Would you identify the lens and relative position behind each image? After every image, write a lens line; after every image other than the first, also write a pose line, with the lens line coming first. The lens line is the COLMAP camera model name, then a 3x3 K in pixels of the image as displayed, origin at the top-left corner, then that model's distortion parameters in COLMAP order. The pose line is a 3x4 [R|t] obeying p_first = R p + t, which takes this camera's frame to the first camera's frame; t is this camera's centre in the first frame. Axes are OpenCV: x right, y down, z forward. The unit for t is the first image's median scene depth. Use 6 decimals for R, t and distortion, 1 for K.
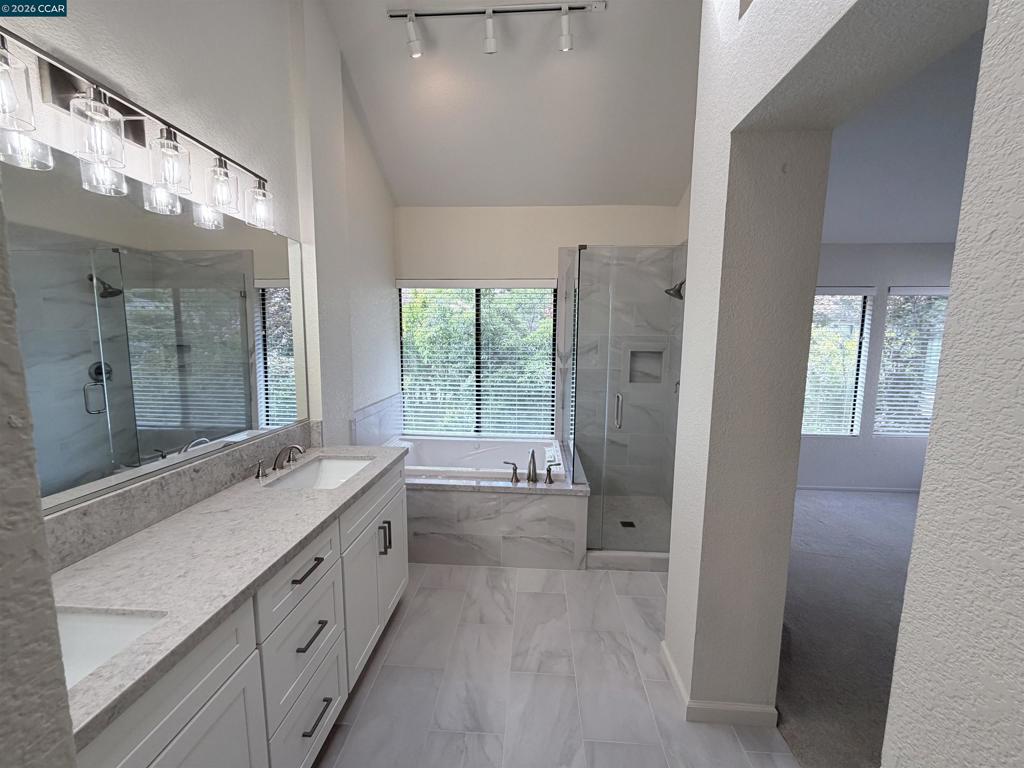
lens RADIAL K [[408.1, 0, 510.7], [0, 408.1, 385.5], [0, 0, 1]] dist [-0.002362, -0.000002]
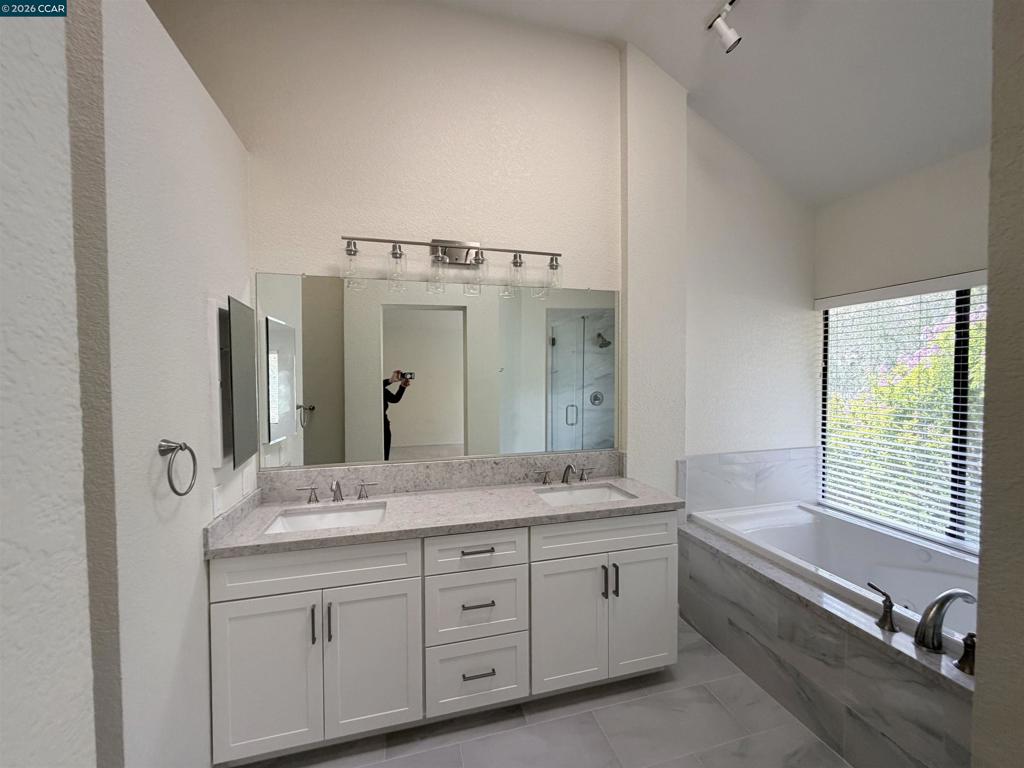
lens RADIAL K [[408.1, 0, 505.7], [0, 408.1, 384.6], [0, 0, 1]] dist [-0.002362, -0.000002]
pose [[0.316219, 0.016875, -0.948536, 0.378820], [-0.105697, 0.994243, -0.017548, -0.032367], [0.942780, 0.105807, 0.316183, 0.302866]]
